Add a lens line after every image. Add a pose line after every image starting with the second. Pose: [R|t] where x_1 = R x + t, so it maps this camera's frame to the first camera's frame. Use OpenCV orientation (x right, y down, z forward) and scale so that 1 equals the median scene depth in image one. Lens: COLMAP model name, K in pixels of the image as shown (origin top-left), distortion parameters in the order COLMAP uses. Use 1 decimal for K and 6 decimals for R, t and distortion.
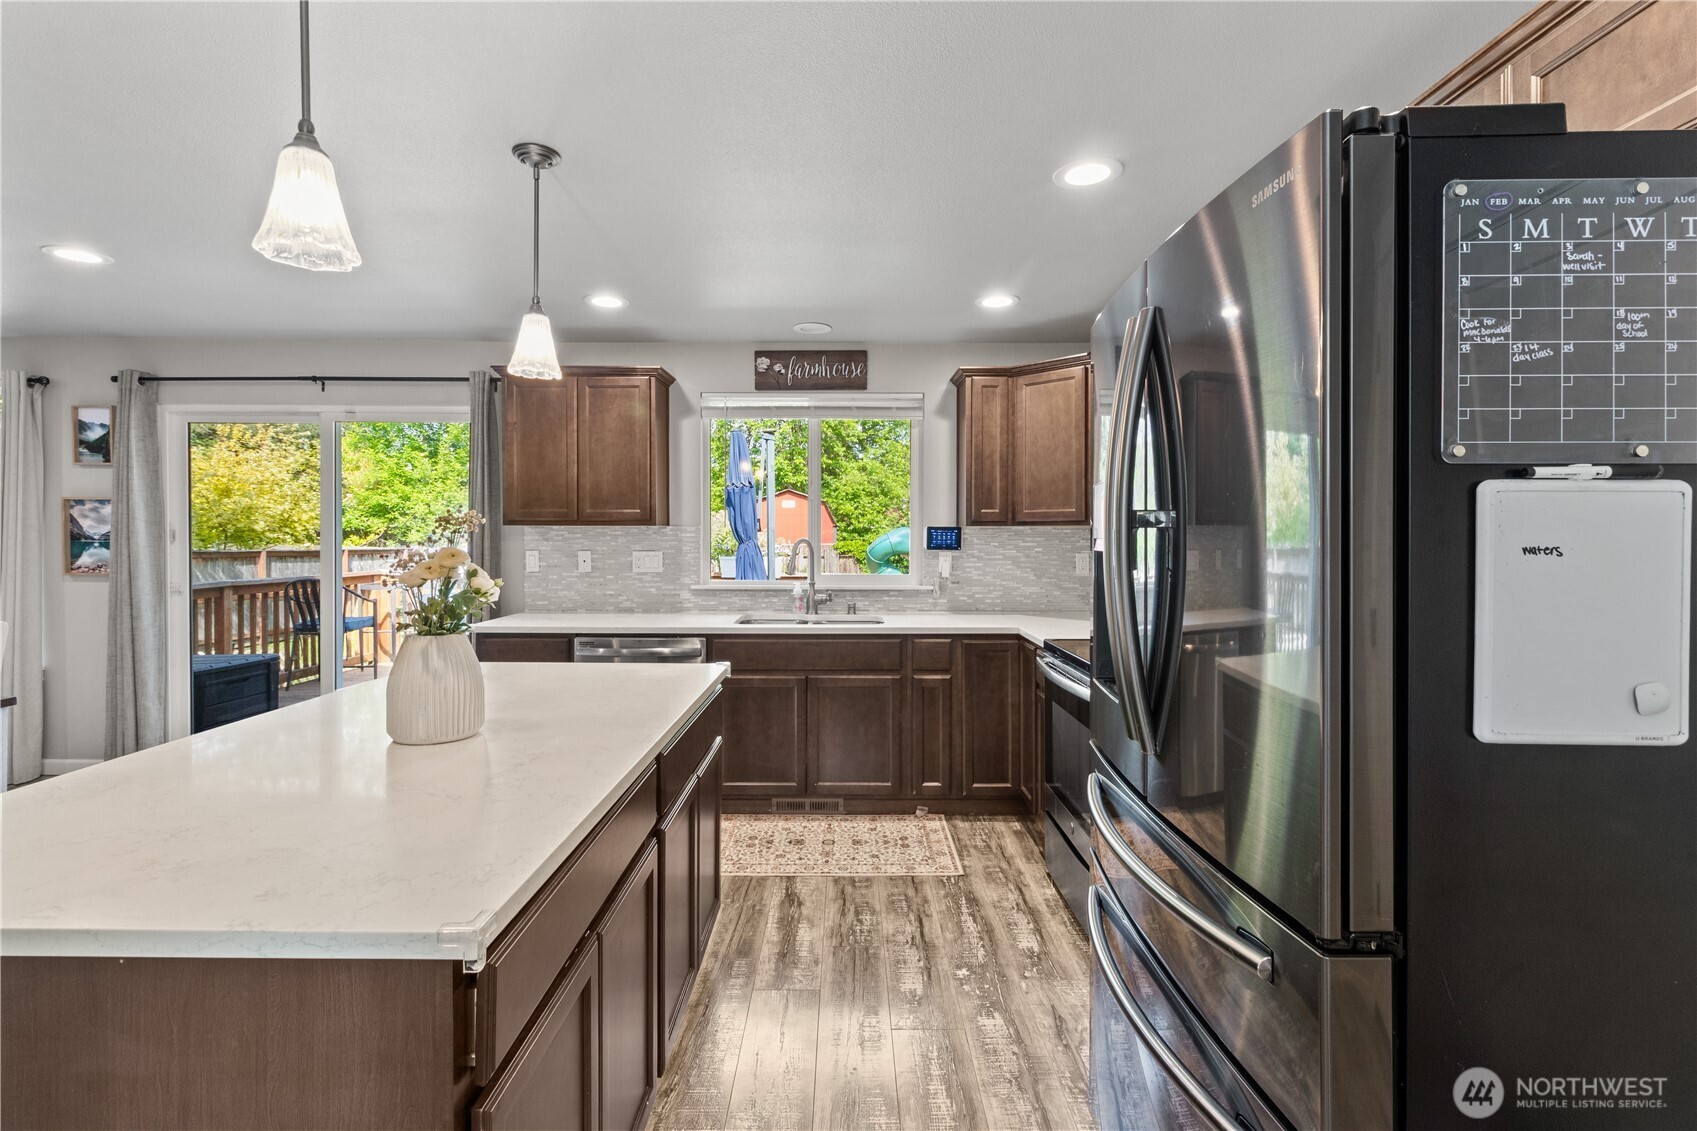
lens RADIAL K [[789.9, 0, 844.1], [0, 789.9, 543.3], [0, 0, 1]] dist [-0.001847, -0.000639]
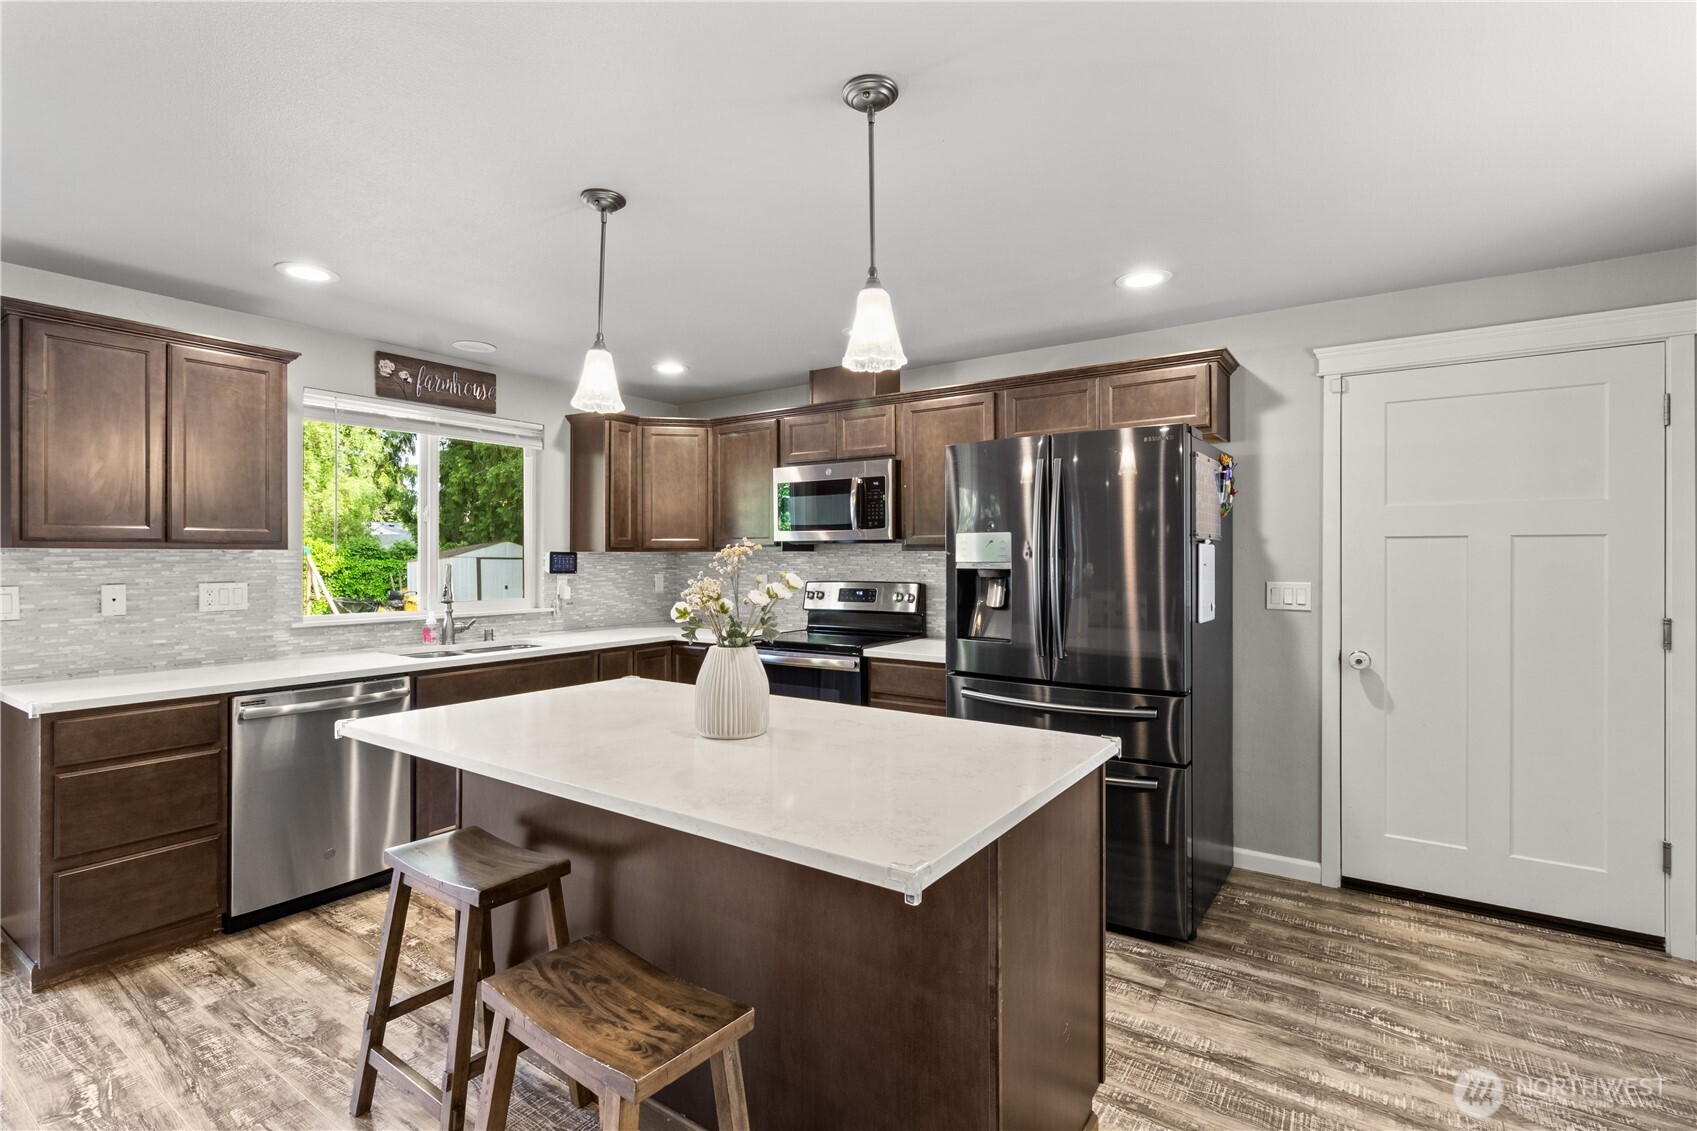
lens RADIAL K [[789.9, 0, 853.7], [0, 789.9, 559.9], [0, 0, 1]] dist [-0.001847, -0.000639]
pose [[0.554908, -0.004738, 0.831898, -0.548066], [0.011471, 0.999932, -0.001957, -0.003458], [-0.831832, 0.010629, 0.554925, 0.074318]]
